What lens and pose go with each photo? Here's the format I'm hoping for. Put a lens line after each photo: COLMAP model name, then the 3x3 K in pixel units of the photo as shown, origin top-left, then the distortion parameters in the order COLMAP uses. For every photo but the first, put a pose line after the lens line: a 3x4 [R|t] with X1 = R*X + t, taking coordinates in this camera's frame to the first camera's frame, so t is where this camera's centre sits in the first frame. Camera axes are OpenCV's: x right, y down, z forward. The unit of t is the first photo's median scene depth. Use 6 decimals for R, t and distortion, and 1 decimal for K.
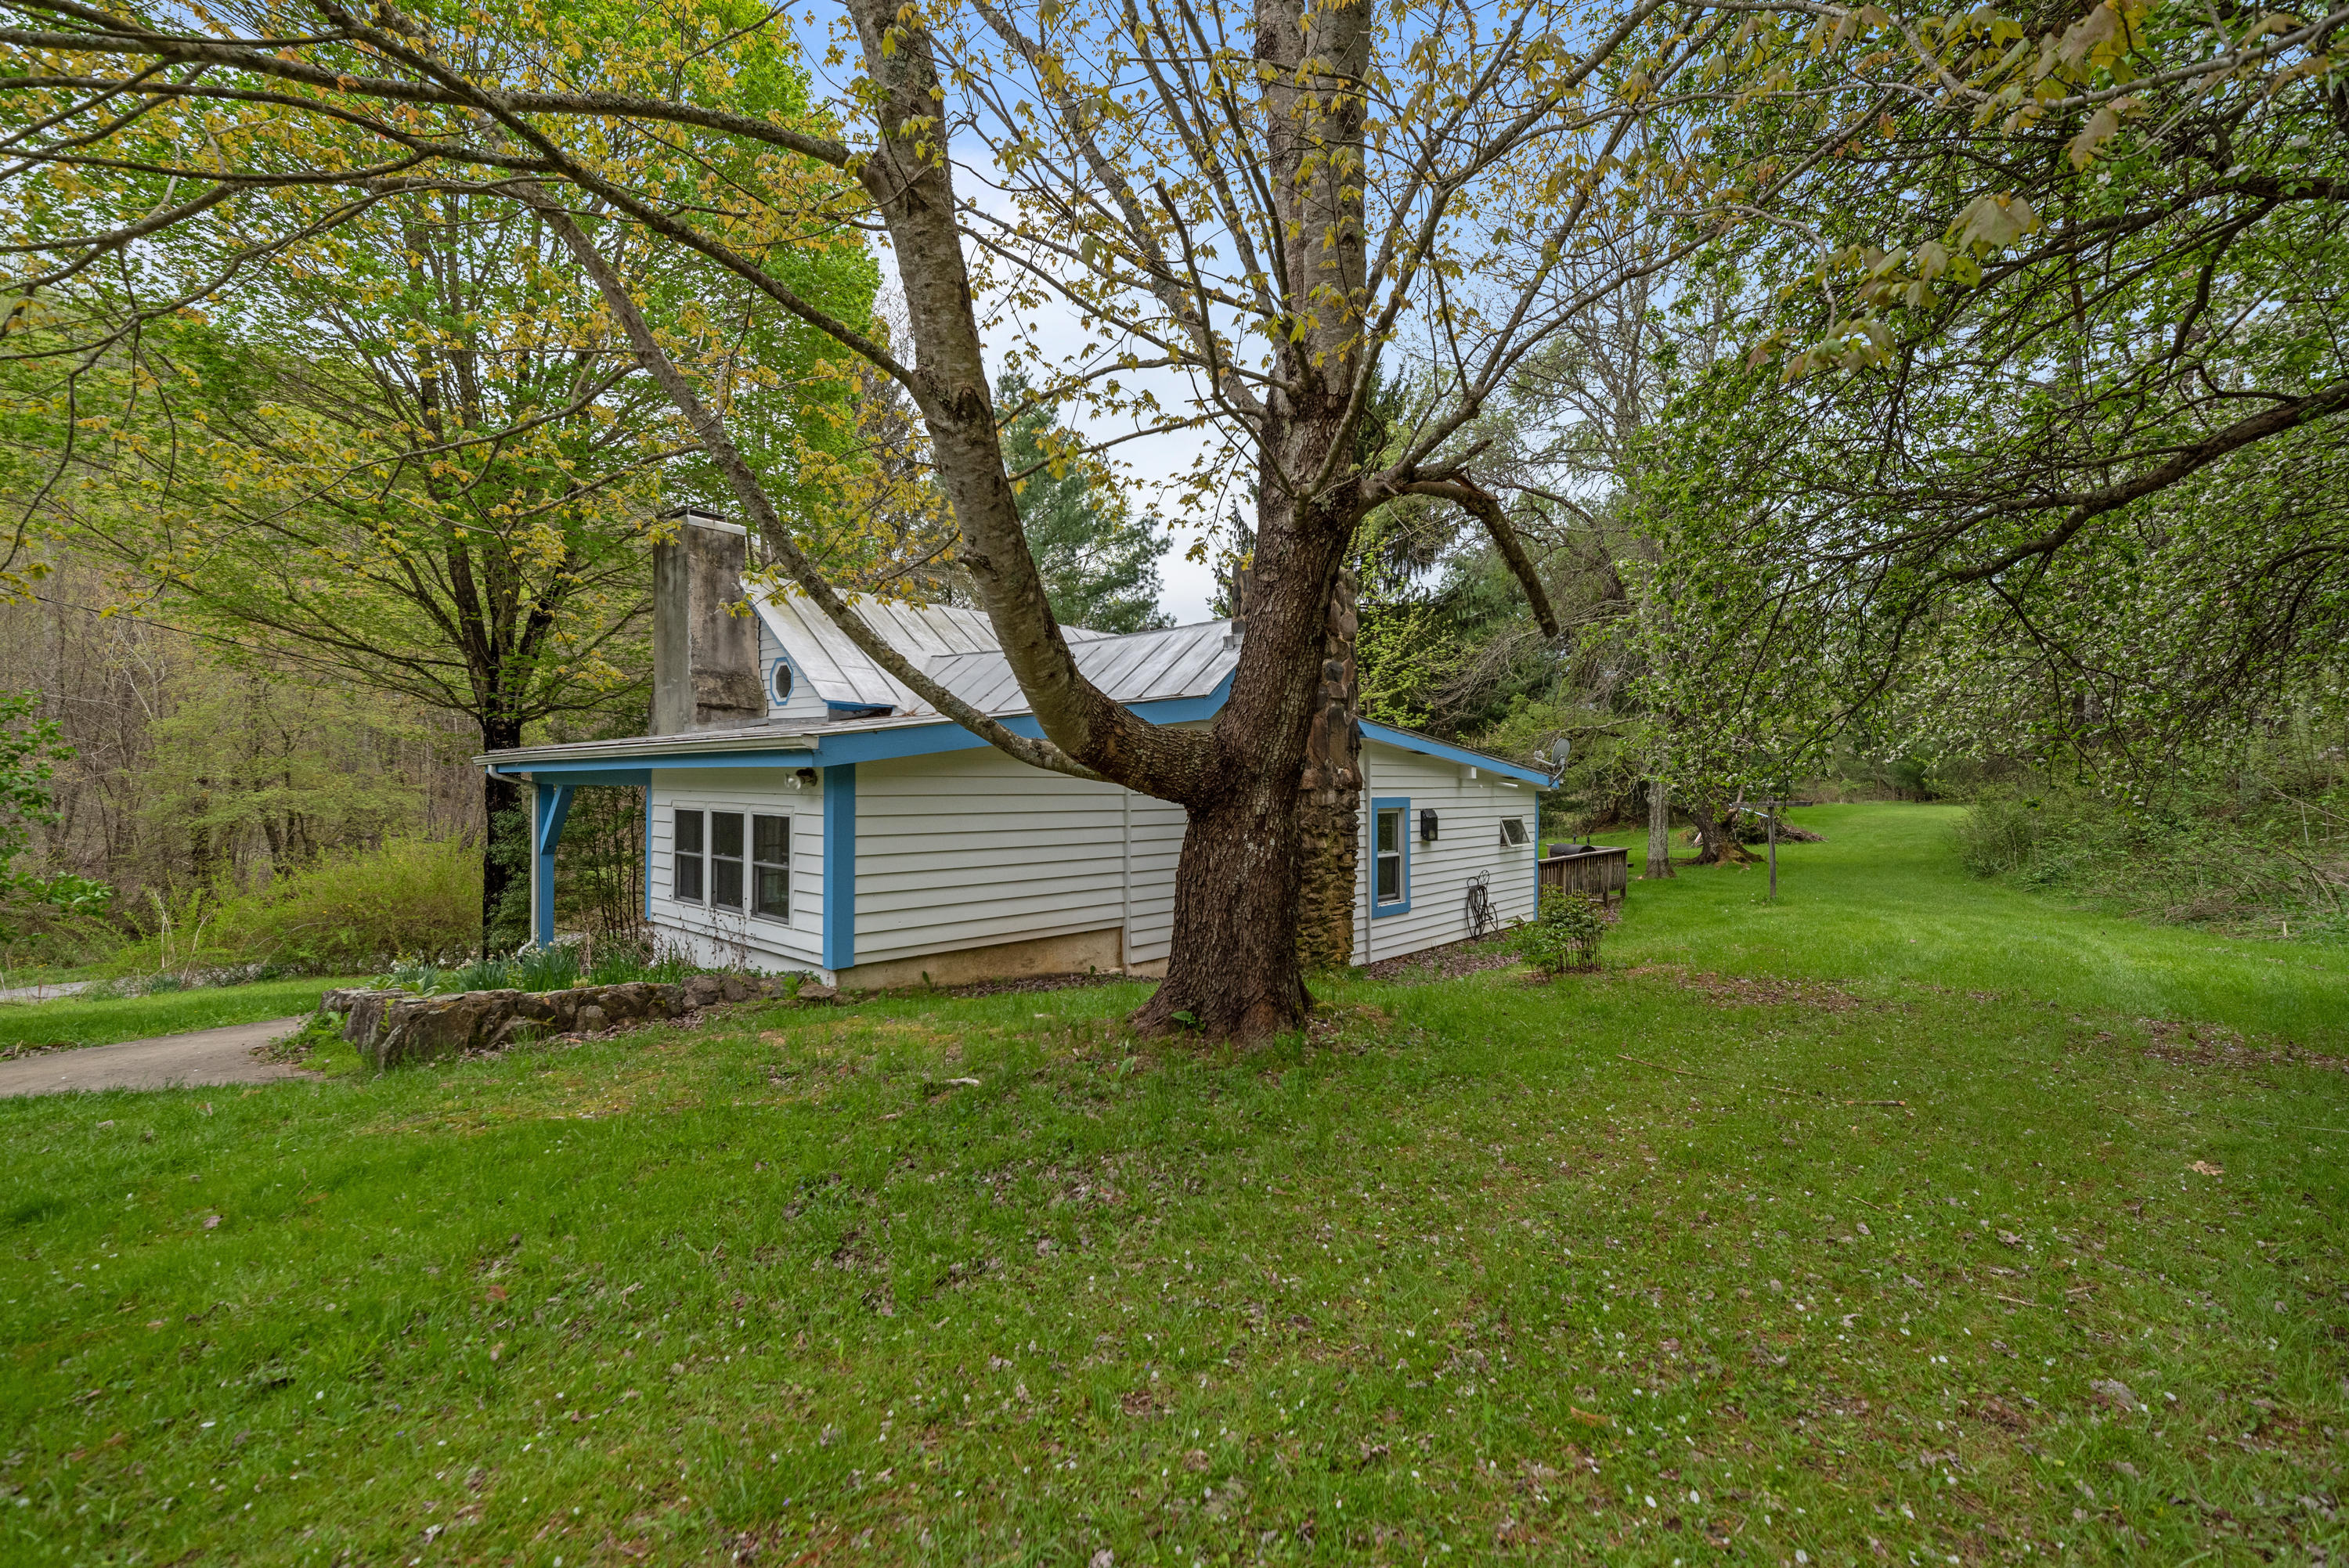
lens RADIAL K [[1048.1, 0, 1162.5], [0, 1048.1, 783.2], [0, 0, 1]] dist [0.011273, -0.000534]
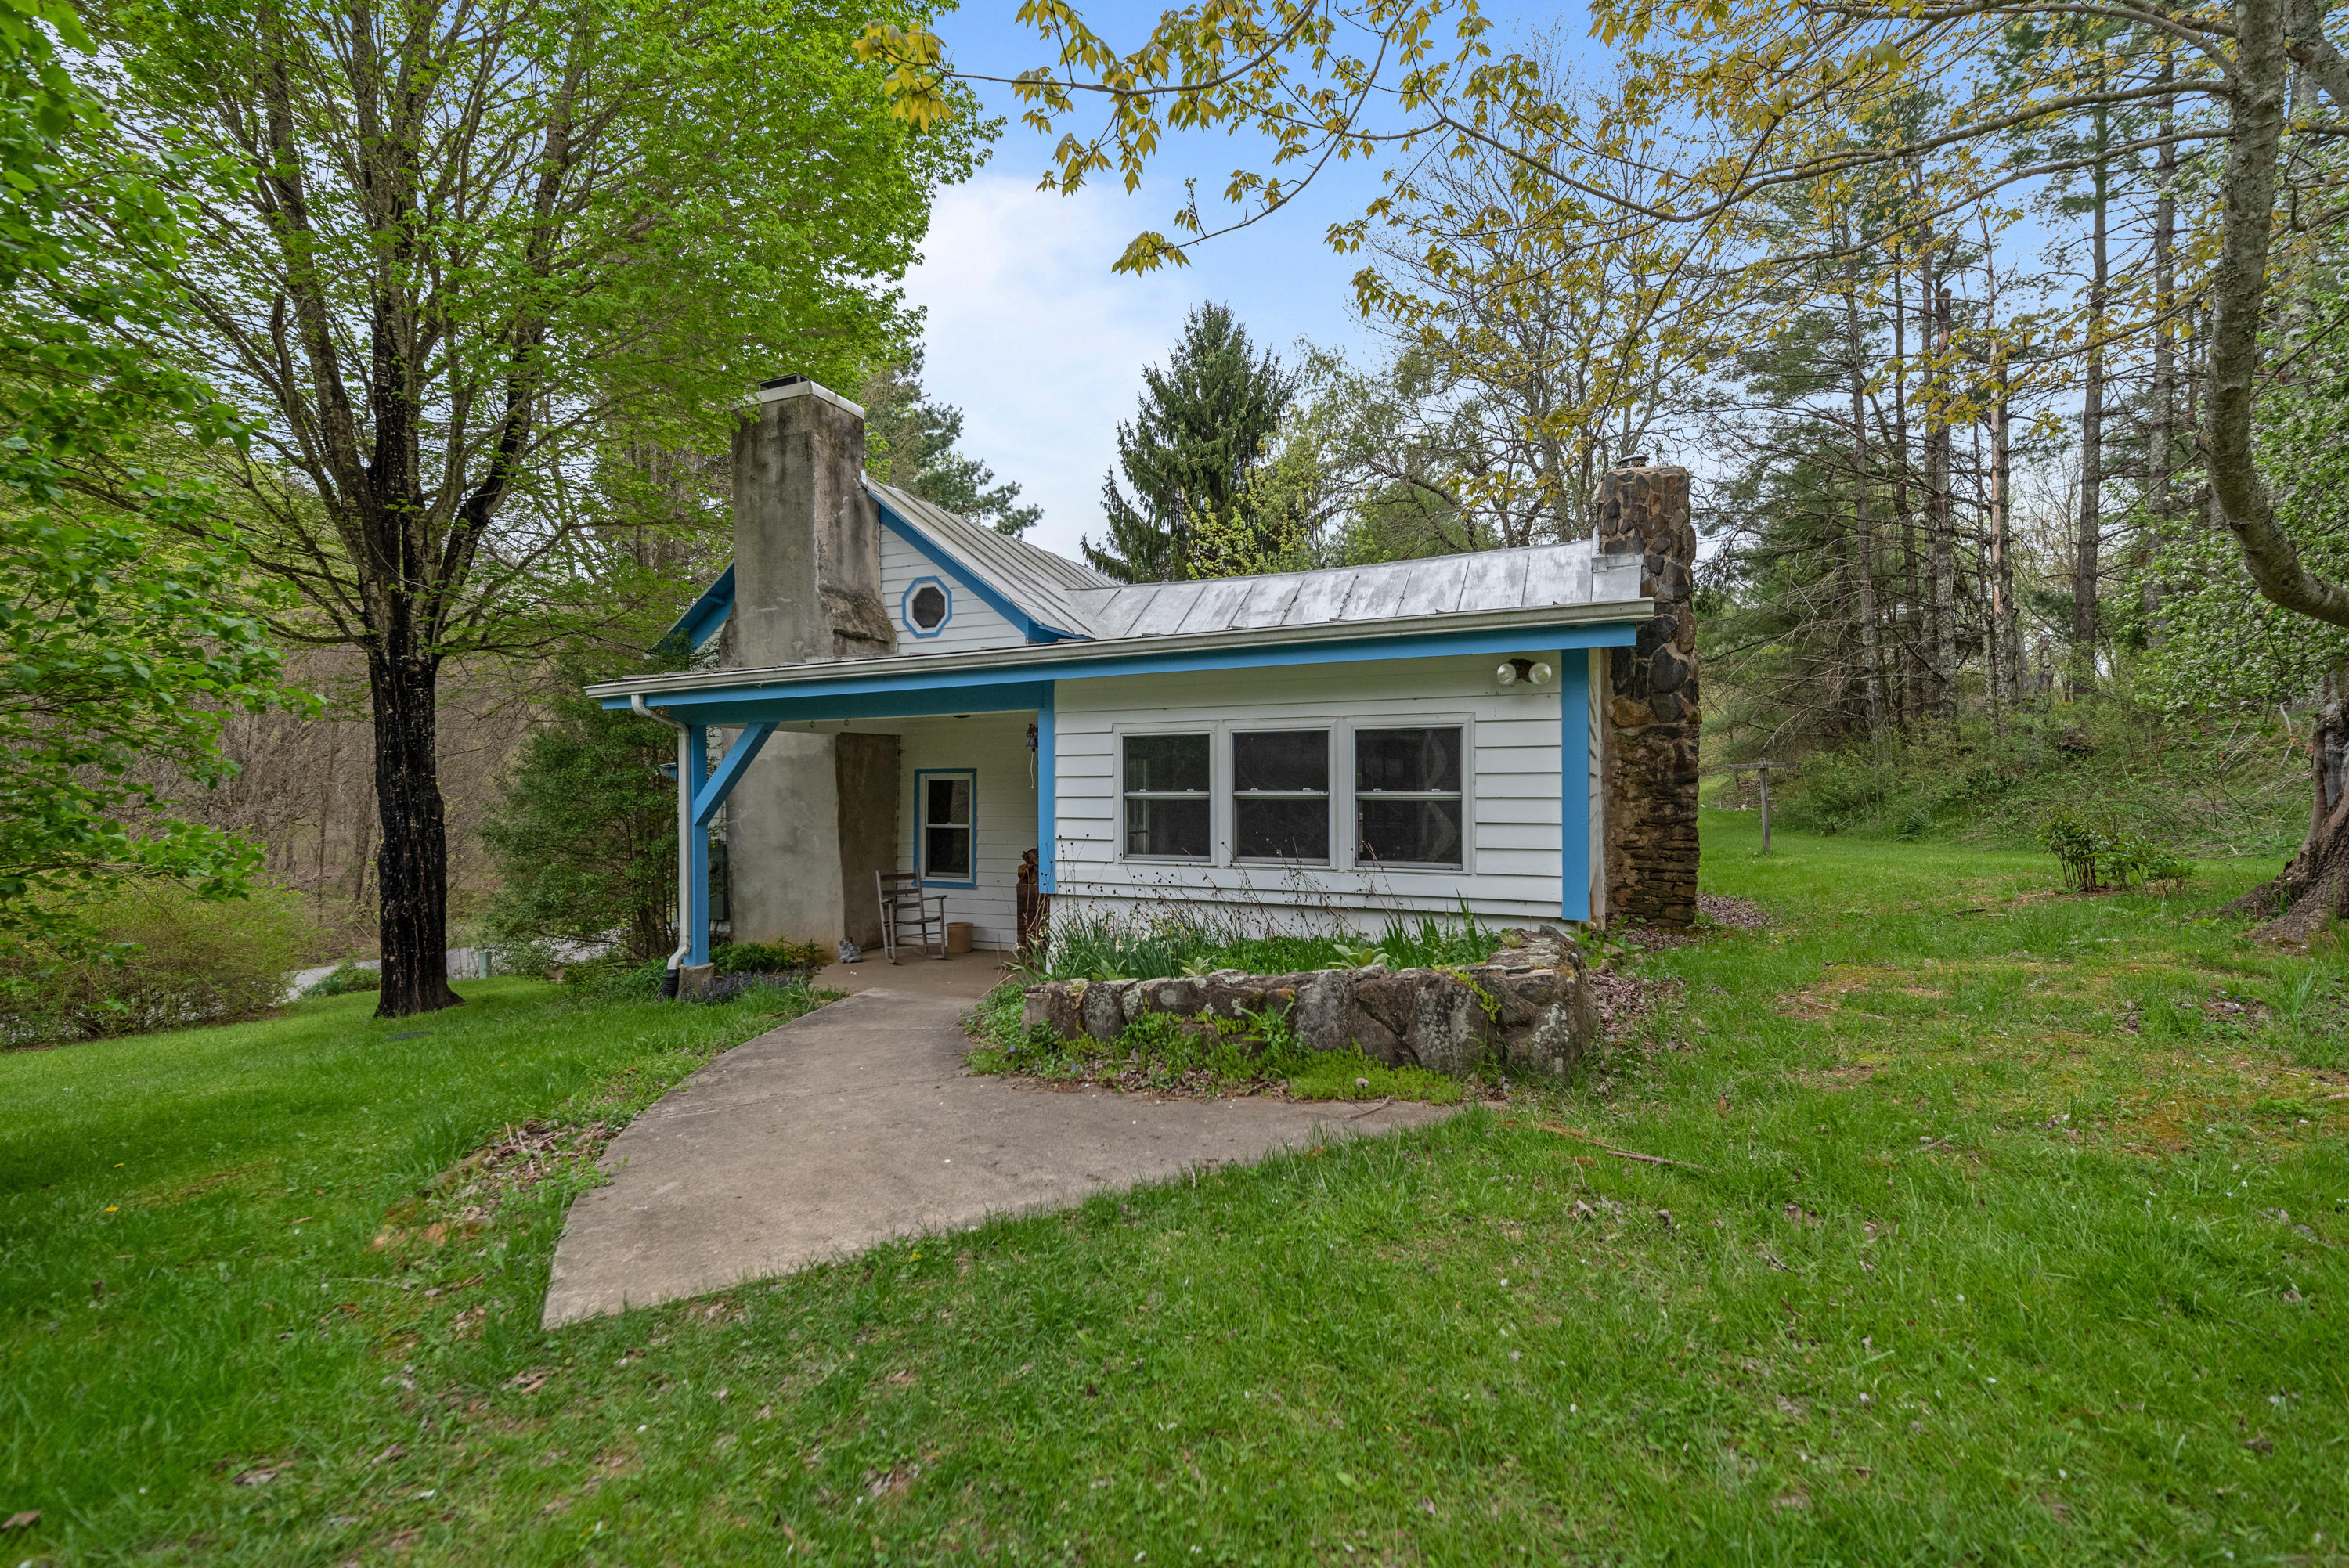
lens RADIAL K [[1048.1, 0, 1178.2], [0, 1048.1, 784.8], [0, 0, 1]] dist [0.011273, -0.000534]
pose [[0.947020, -0.011796, 0.320957, -0.528698], [0.012749, 0.999918, -0.000867, 0.047732], [-0.320921, 0.004912, 0.947093, 0.232411]]
